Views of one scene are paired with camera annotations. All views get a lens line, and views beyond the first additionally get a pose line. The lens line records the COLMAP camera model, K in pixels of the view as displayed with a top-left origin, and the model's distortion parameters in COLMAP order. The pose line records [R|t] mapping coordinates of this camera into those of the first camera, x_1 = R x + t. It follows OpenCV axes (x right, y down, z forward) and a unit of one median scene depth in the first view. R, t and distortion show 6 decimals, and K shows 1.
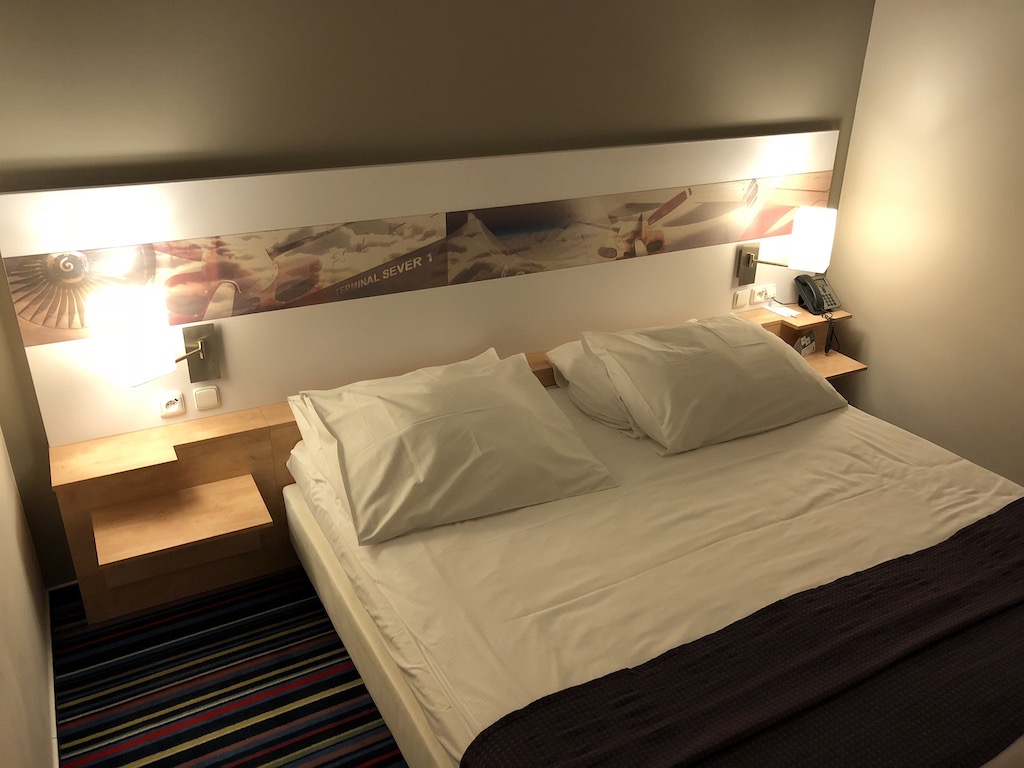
lens RADIAL K [[832.0, 0, 509.3], [0, 832.0, 381.8], [0, 0, 1]] dist [0.042277, -0.050198]
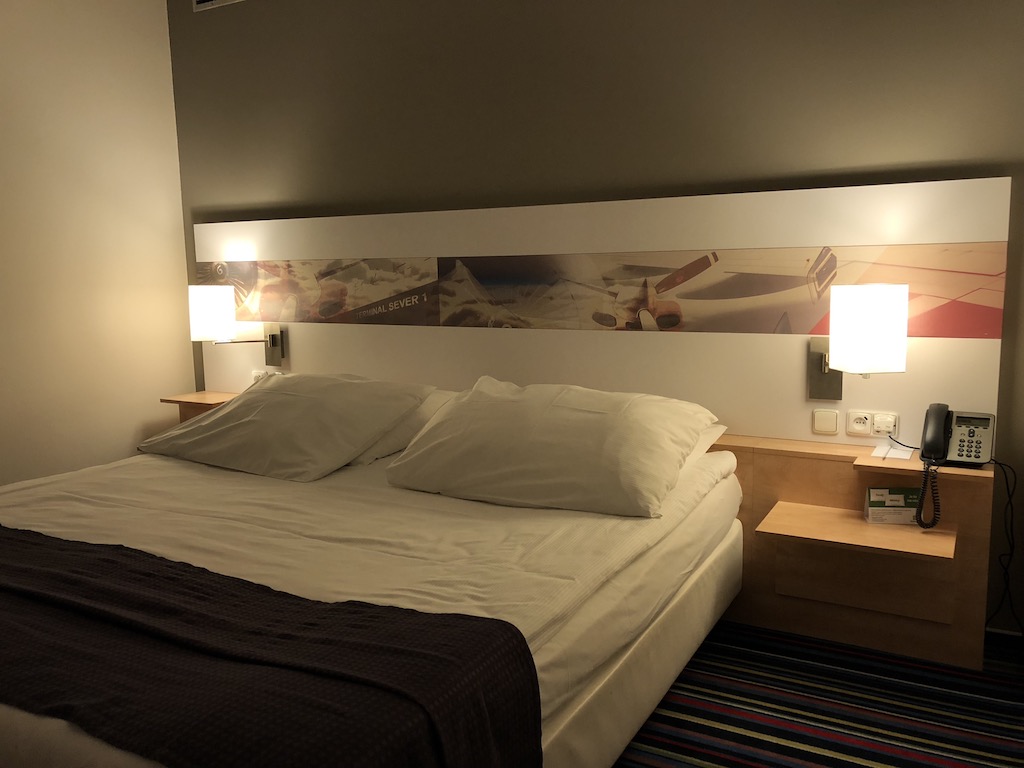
lens RADIAL K [[832.0, 0, 513.5], [0, 832.0, 384.8], [0, 0, 1]] dist [0.042277, -0.050198]
pose [[0.537647, 0.101965, -0.836982, 0.921990], [-0.324689, 0.941147, -0.093914, 0.026756], [0.778147, 0.322252, 0.539111, 0.540825]]
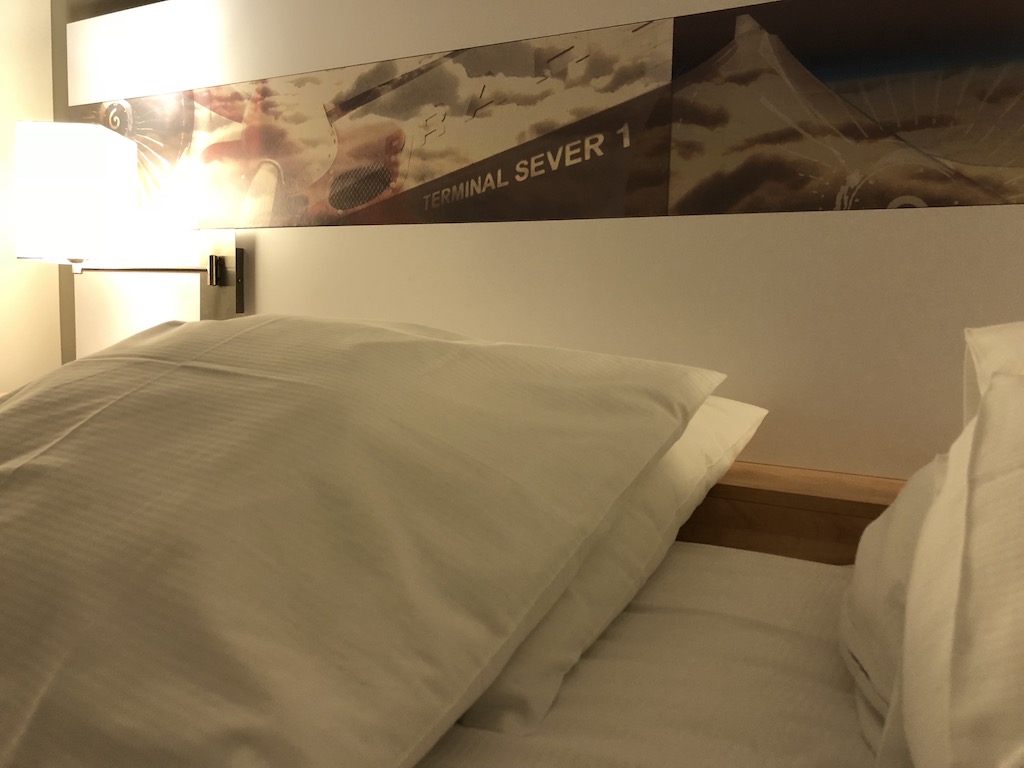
lens RADIAL K [[832.0, 0, 512.6], [0, 832.0, 377.0], [0, 0, 1]] dist [0.042277, -0.050198]
pose [[0.532110, 0.074531, -0.843388, 0.226856], [-0.366190, 0.918391, -0.149878, 0.037778], [0.763389, 0.388592, 0.515978, 0.809419]]
